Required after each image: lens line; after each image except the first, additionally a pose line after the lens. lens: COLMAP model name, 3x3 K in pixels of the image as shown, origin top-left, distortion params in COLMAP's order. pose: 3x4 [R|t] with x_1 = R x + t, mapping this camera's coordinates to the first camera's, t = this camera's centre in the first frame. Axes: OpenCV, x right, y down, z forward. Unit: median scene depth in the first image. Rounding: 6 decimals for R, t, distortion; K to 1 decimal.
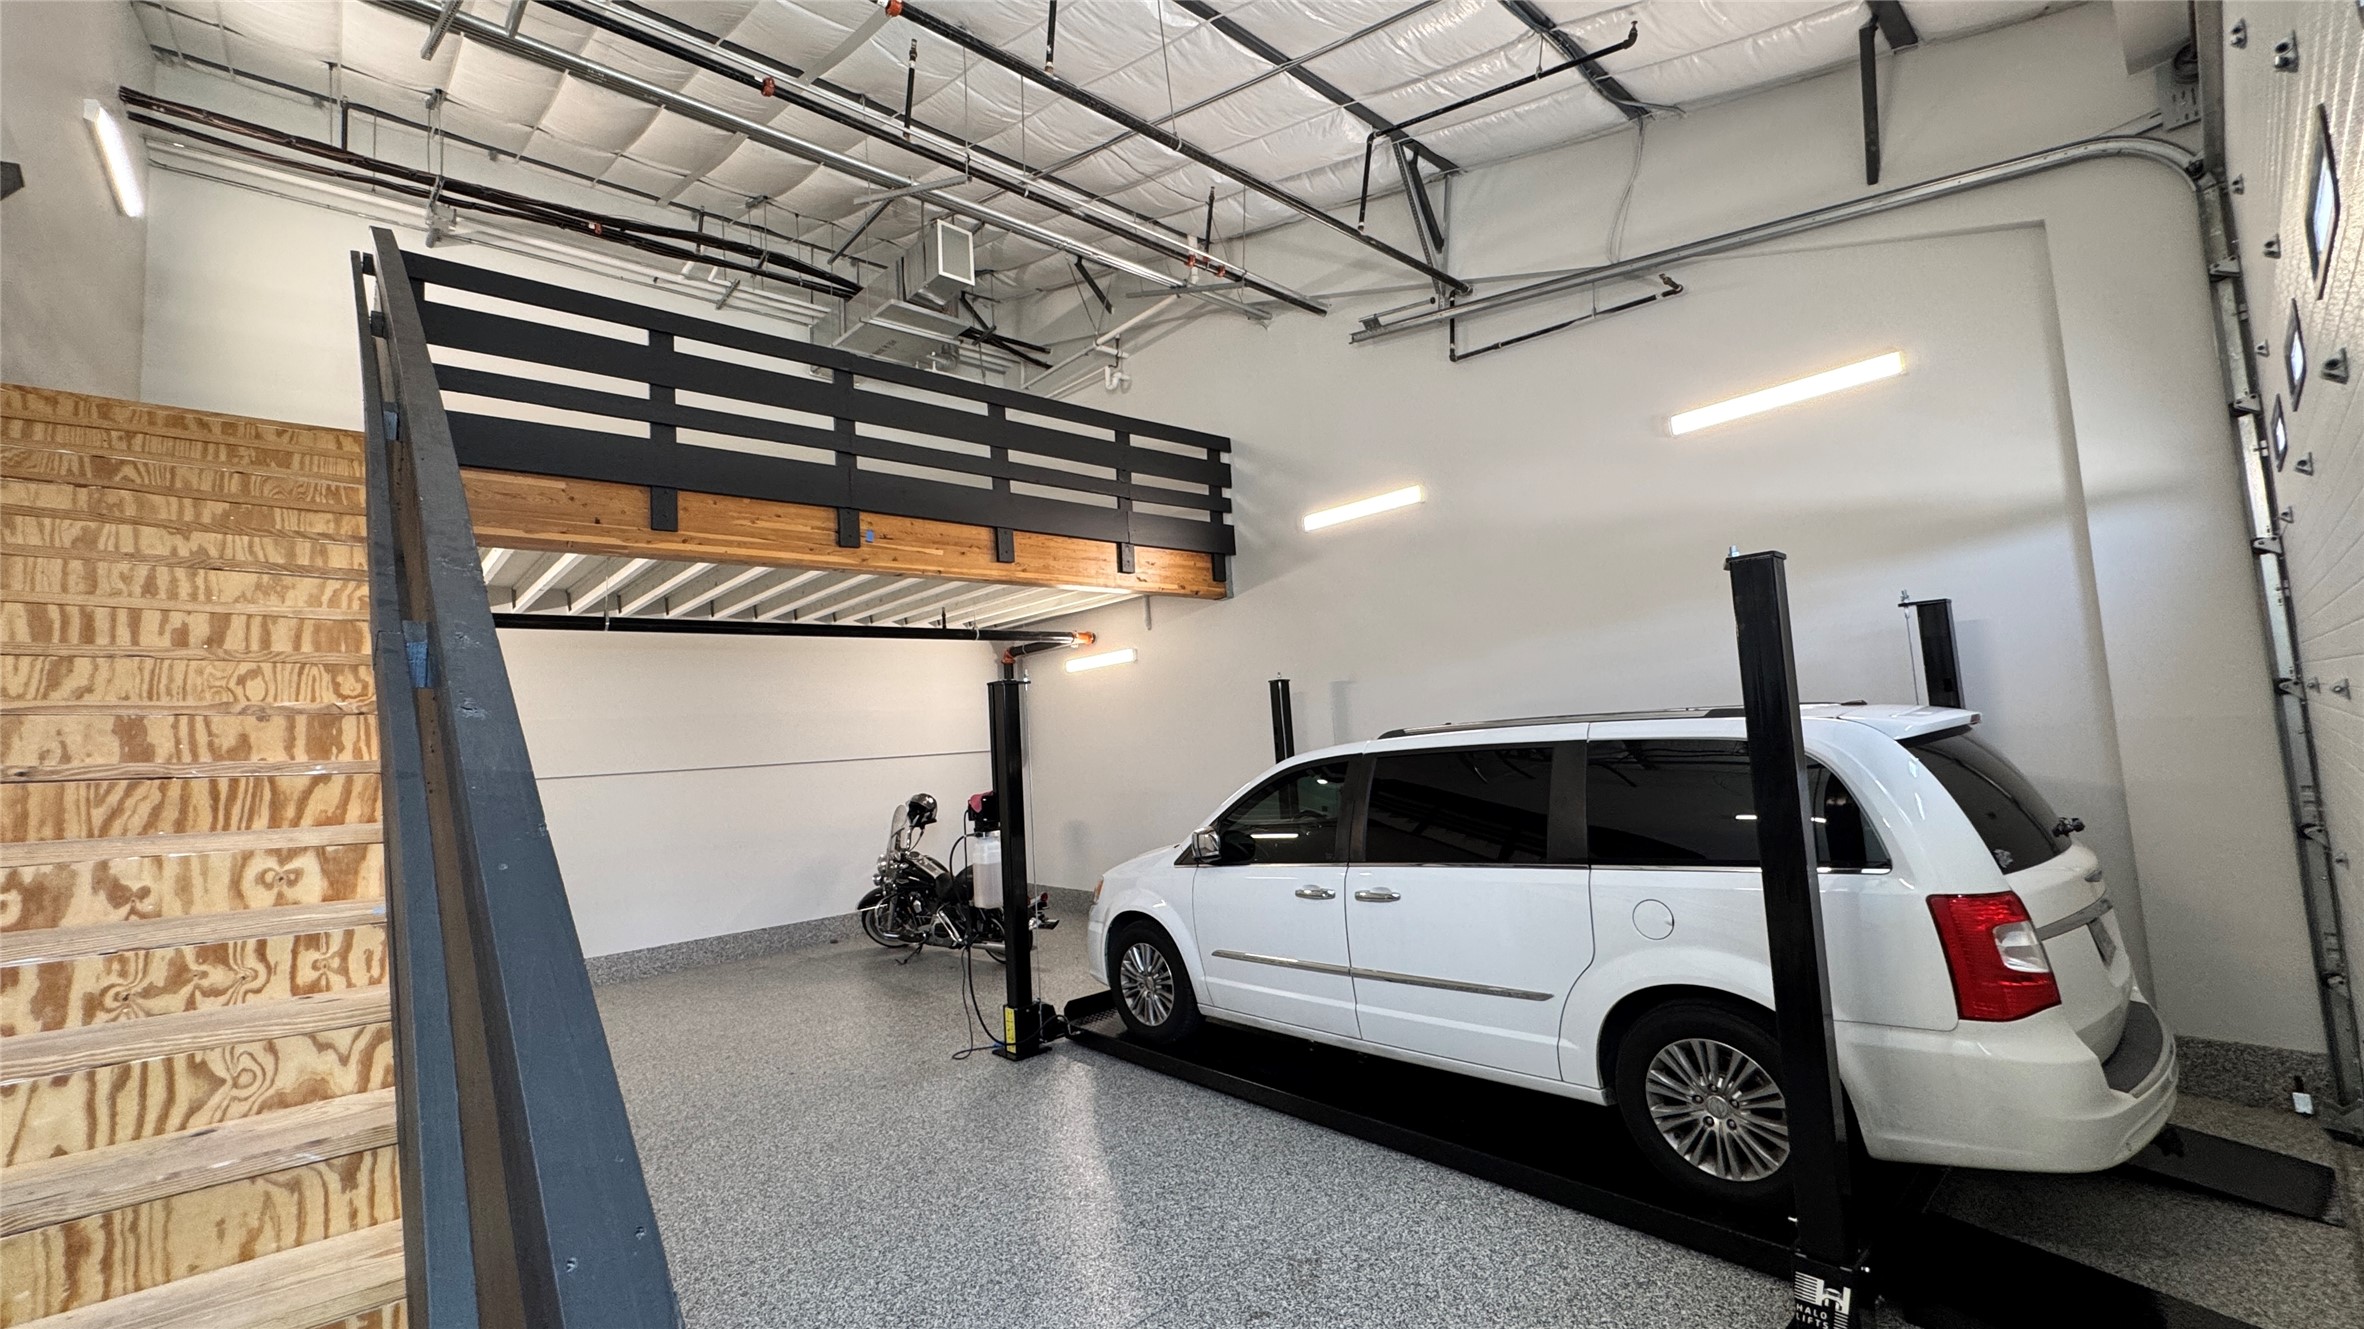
lens RADIAL K [[946.7, 0, 1166.8], [0, 946.7, 654.9], [0, 0, 1]] dist [-0.001290, -0.000250]
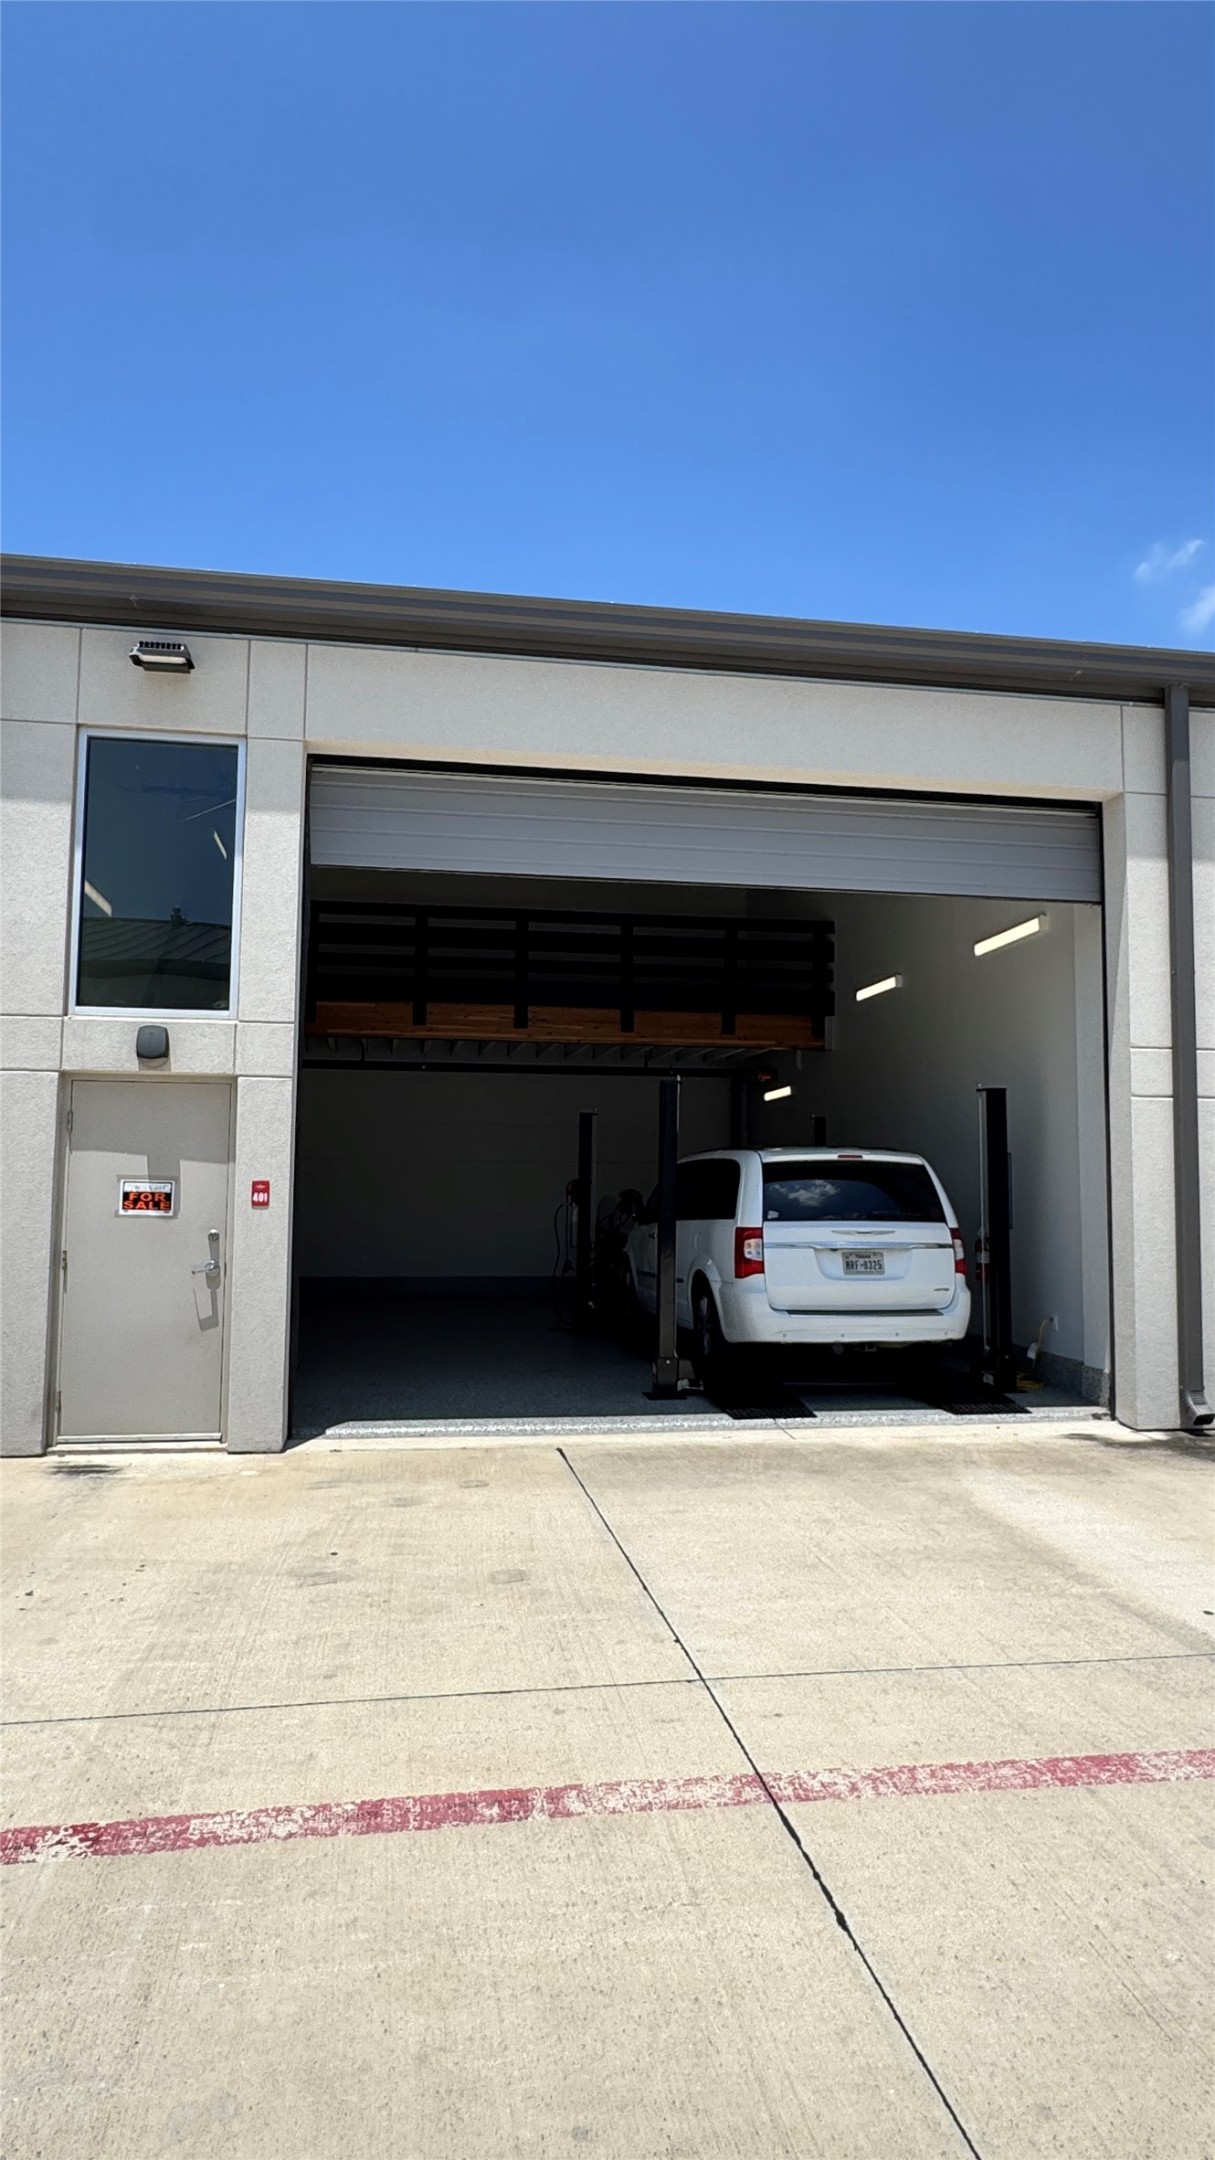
lens RADIAL K [[1335.2, 0, 606.9], [0, 1335.2, 1082.5], [0, 0, 1]] dist [0.000935, 0.000010]
pose [[0.835794, 0.028708, -0.548292, 0.992336], [-0.014967, 0.999452, 0.029516, -0.081996], [0.548839, -0.016463, 0.835766, -0.806554]]
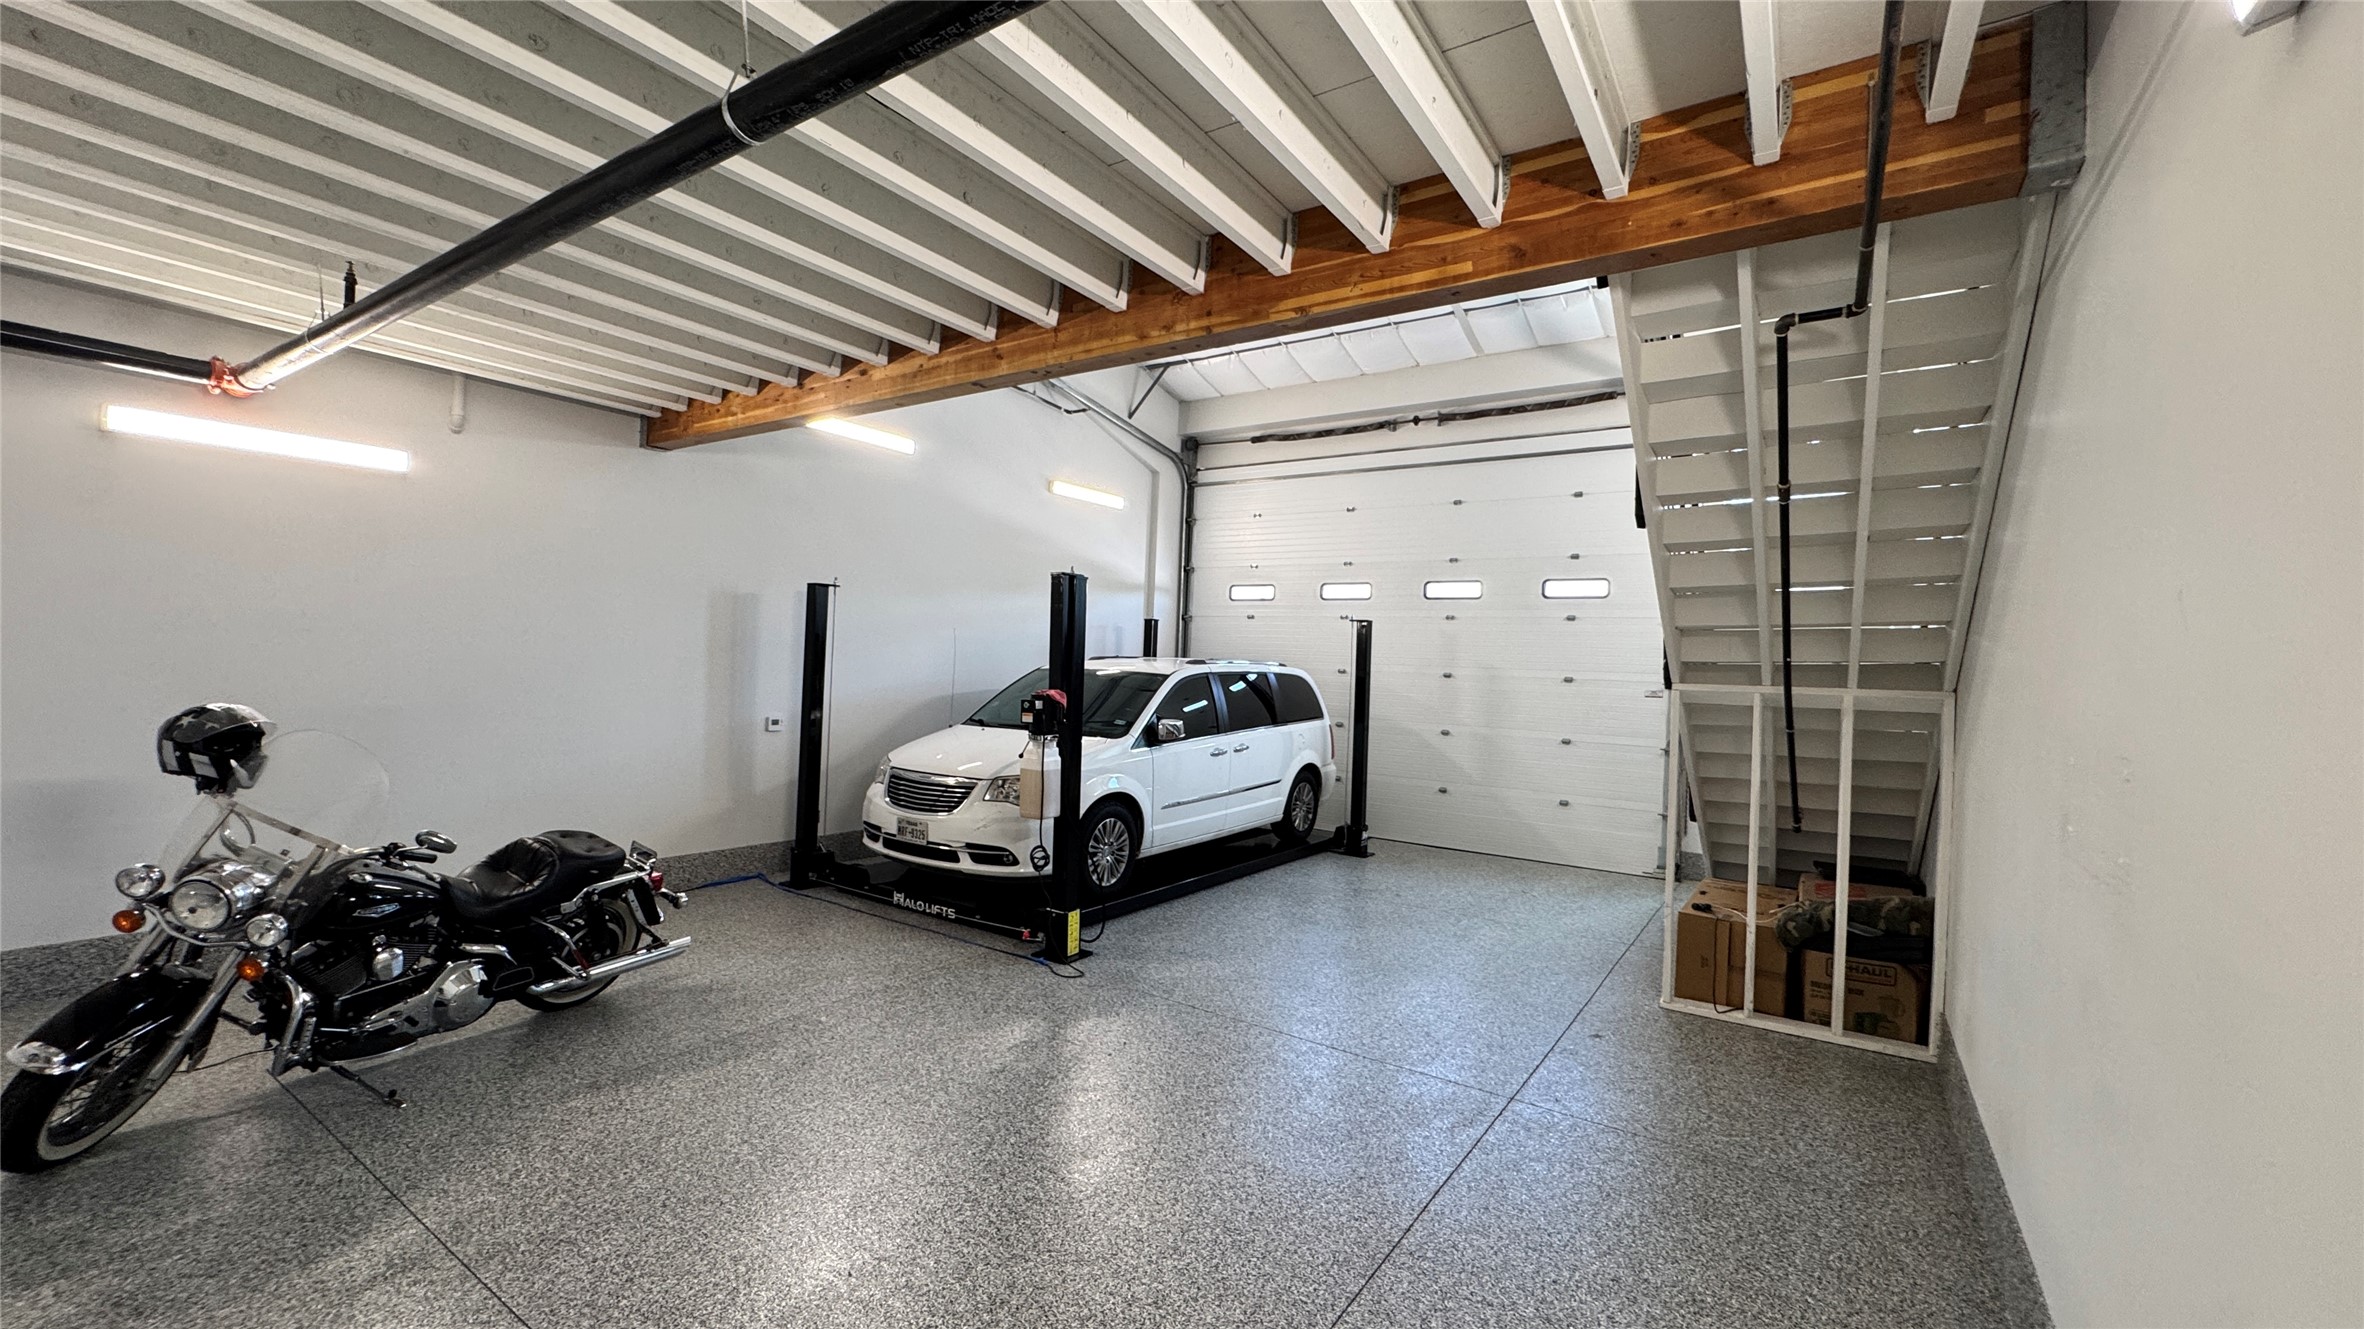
lens RADIAL K [[946.7, 0, 1182.1], [0, 946.7, 667.5], [0, 0, 1]] dist [-0.001290, -0.000250]
pose [[-0.248642, 0.051125, 0.967245, -0.841864], [-0.112058, 0.990382, -0.081154, 0.140086], [-0.962091, -0.128566, -0.240522, 0.847141]]
